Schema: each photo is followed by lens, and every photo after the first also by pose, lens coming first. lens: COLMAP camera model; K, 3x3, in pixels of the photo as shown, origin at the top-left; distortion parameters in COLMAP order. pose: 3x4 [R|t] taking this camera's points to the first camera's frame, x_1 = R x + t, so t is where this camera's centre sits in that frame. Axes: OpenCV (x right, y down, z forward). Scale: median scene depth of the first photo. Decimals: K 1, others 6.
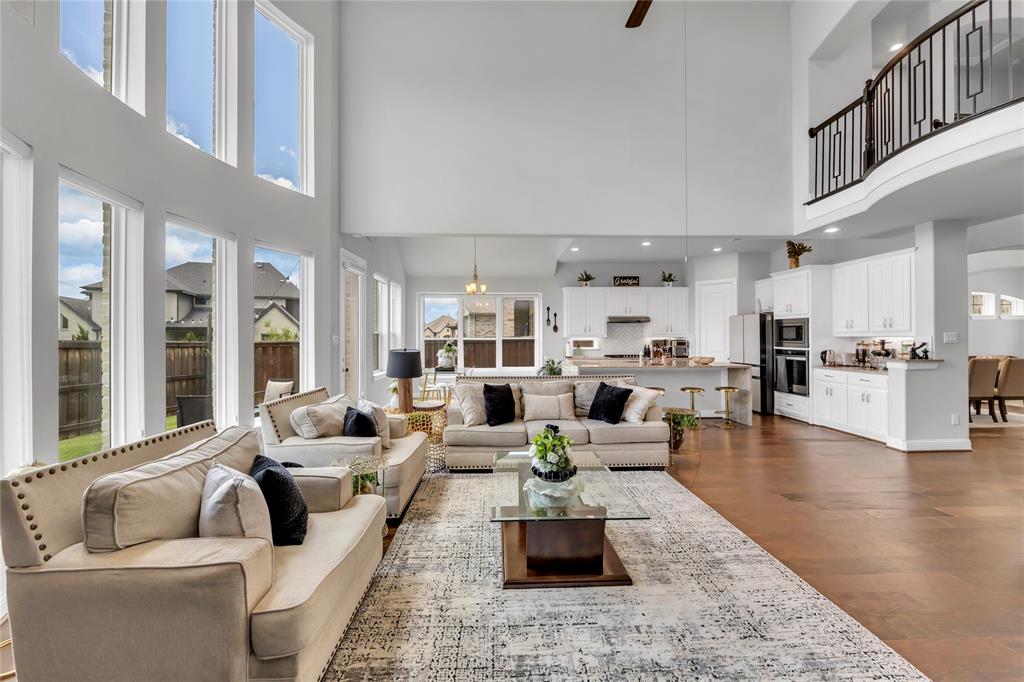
lens RADIAL K [[401.8, 0, 512.1], [0, 401.8, 335.9], [0, 0, 1]] dist [0.000550, 0.000070]
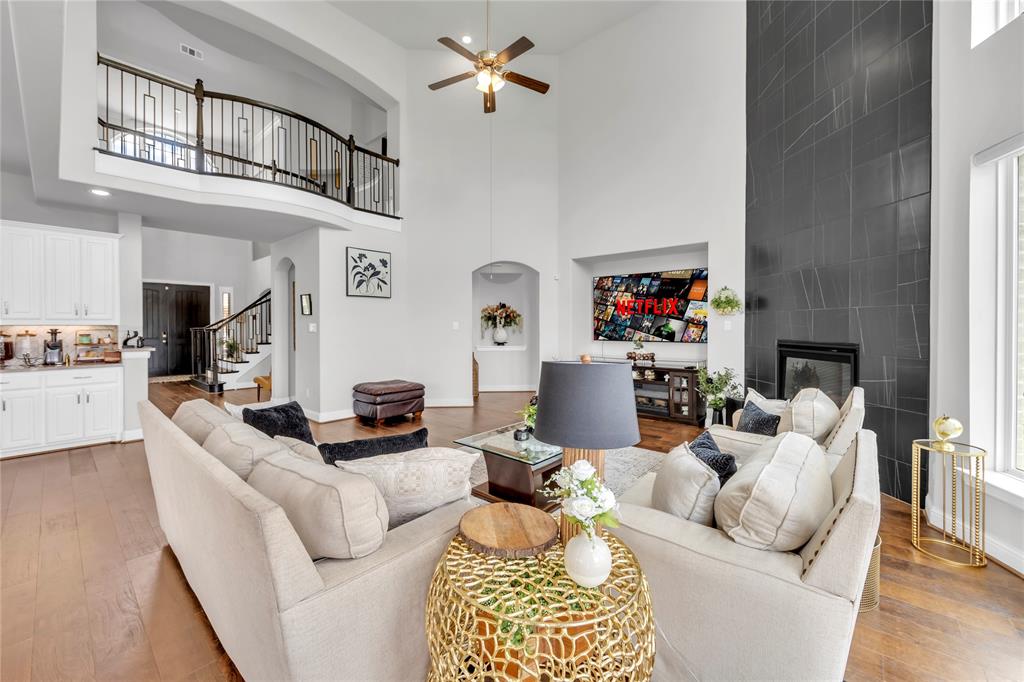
lens RADIAL K [[403.7, 0, 510.2], [0, 403.7, 332.1], [0, 0, 1]] dist [-0.001822, 0.000002]
pose [[-0.725147, -0.006804, 0.688561, -0.270735], [0.002072, 0.999925, 0.012064, 0.006375], [-0.688591, 0.010175, -0.725078, 0.773312]]
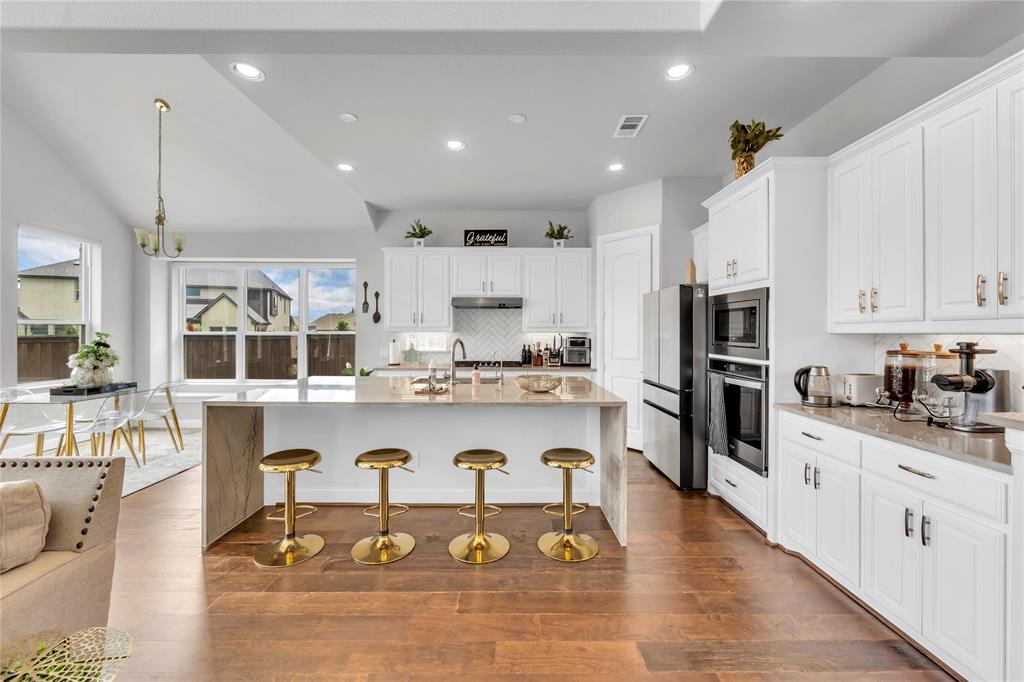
lens RADIAL K [[403.7, 0, 510.2], [0, 403.7, 332.1], [0, 0, 1]] dist [-0.001822, 0.000002]
pose [[0.999459, 0.005039, -0.032496, 0.441857], [-0.004885, 0.999976, 0.004831, 0.000609], [0.032520, -0.004670, 0.999460, 0.523160]]
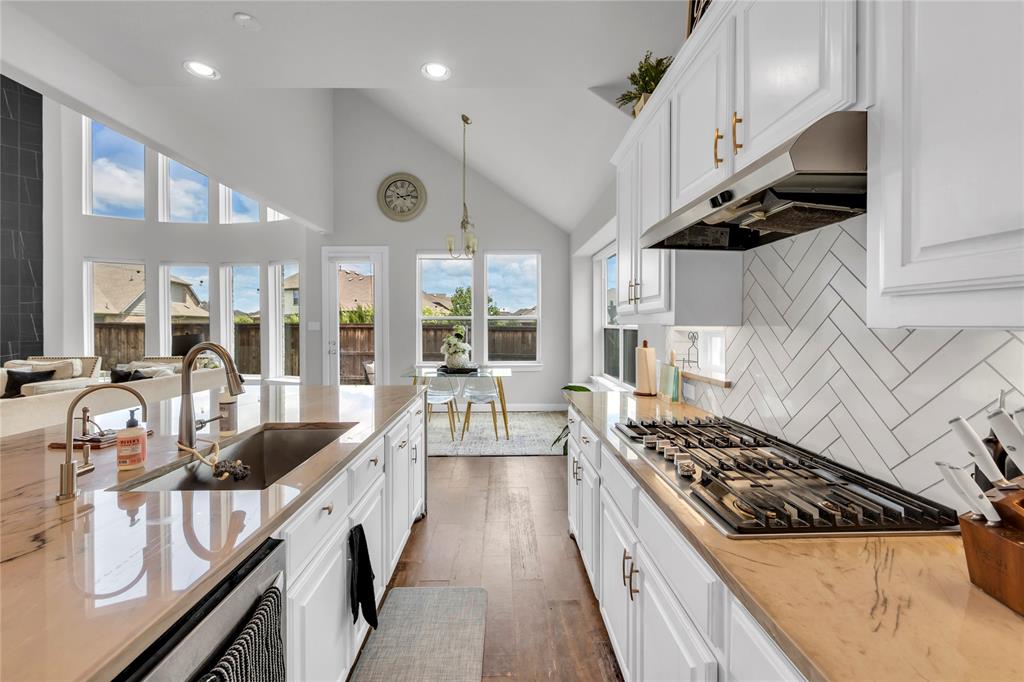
lens RADIAL K [[405.1, 0, 505.1], [0, 405.1, 324.0], [0, 0, 1]] dist [-0.002669, -0.000163]
pose [[-0.017167, 0.002641, -0.999849, 0.565434], [0.002728, 0.999993, 0.002595, 0.001135], [0.999849, -0.002683, -0.017174, 1.185598]]
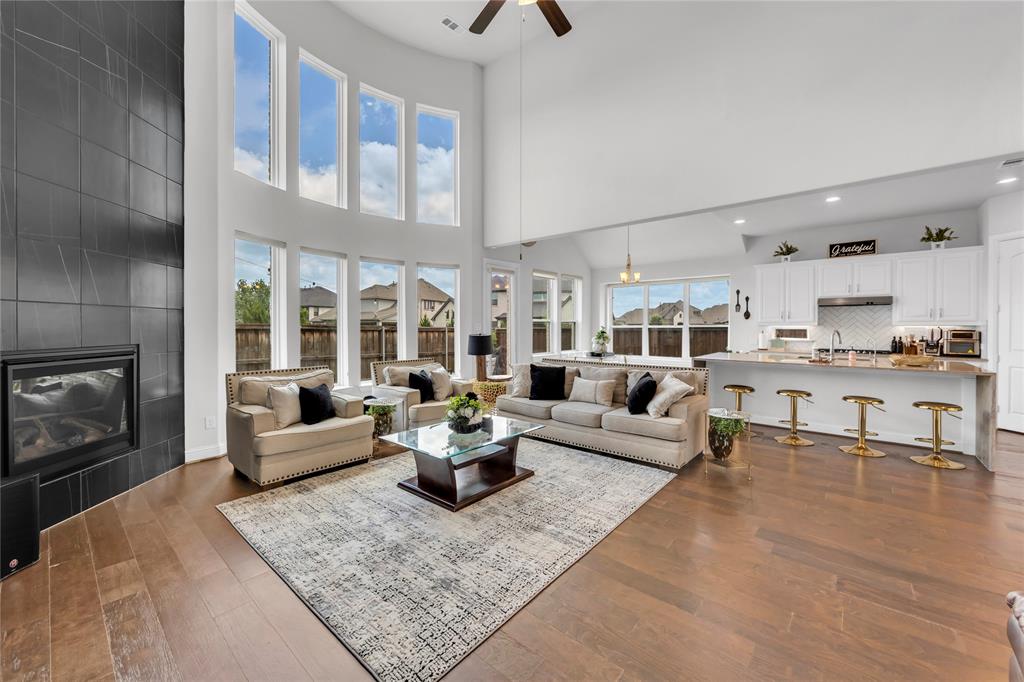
lens RADIAL K [[400.2, 0, 509.1], [0, 400.2, 328.8], [0, 0, 1]] dist [-0.001127, -0.000415]
pose [[0.729671, 0.008479, -0.683746, 0.425482], [0.001170, 0.999906, 0.013649, -0.001368], [0.683798, -0.010759, 0.729592, 0.053182]]
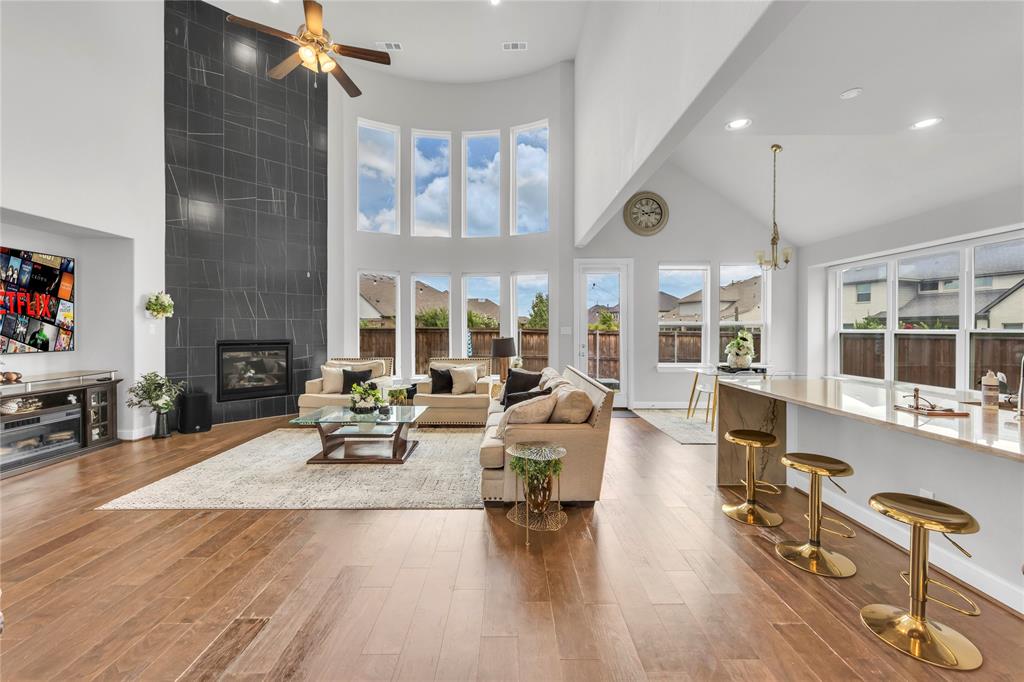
lens RADIAL K [[403.7, 0, 510.2], [0, 403.7, 332.1], [0, 0, 1]] dist [-0.001822, 0.000002]
pose [[-0.034920, 0.010466, -0.999335, 0.673919], [0.004469, 0.999937, 0.010316, -0.000101], [0.999380, -0.004106, -0.034965, 0.639705]]
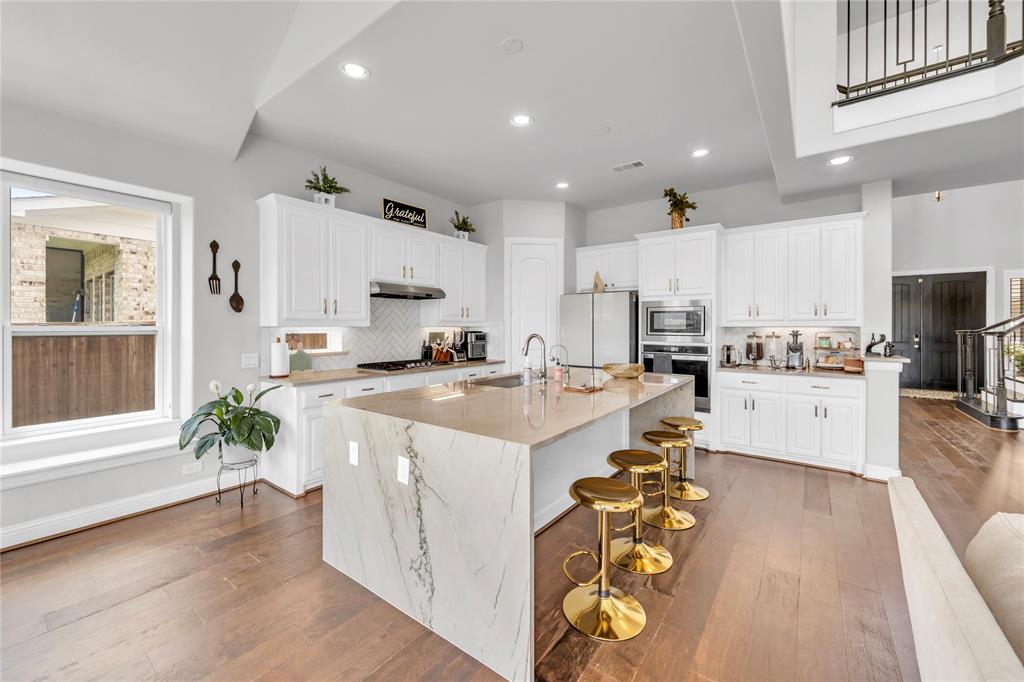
lens RADIAL K [[405.1, 0, 505.1], [0, 405.1, 324.0], [0, 0, 1]] dist [-0.002669, -0.000163]
pose [[0.633791, 0.008624, 0.773456, -0.031792], [-0.005674, 0.999963, -0.006500, 0.003837], [-0.773484, -0.000269, 0.633816, 0.760356]]
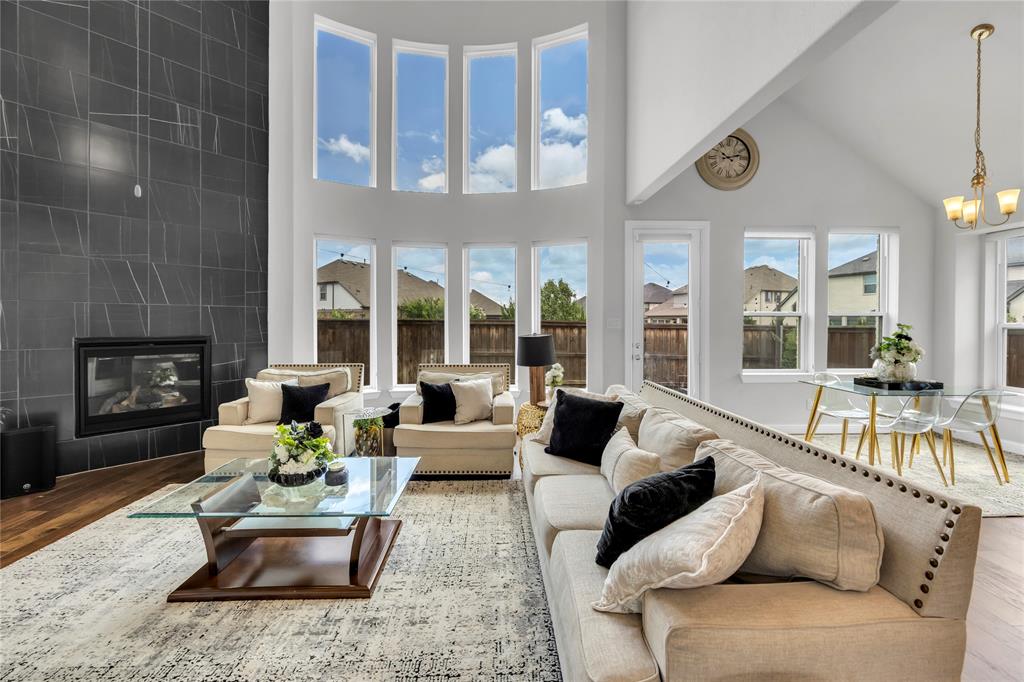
lens RADIAL K [[405.1, 0, 505.1], [0, 405.1, 324.0], [0, 0, 1]] dist [-0.002669, -0.000163]
pose [[-0.008152, 0.009967, -0.999917, 0.375225], [0.002065, 0.999948, 0.009950, 0.000374], [0.999965, -0.001983, -0.008172, 0.560039]]
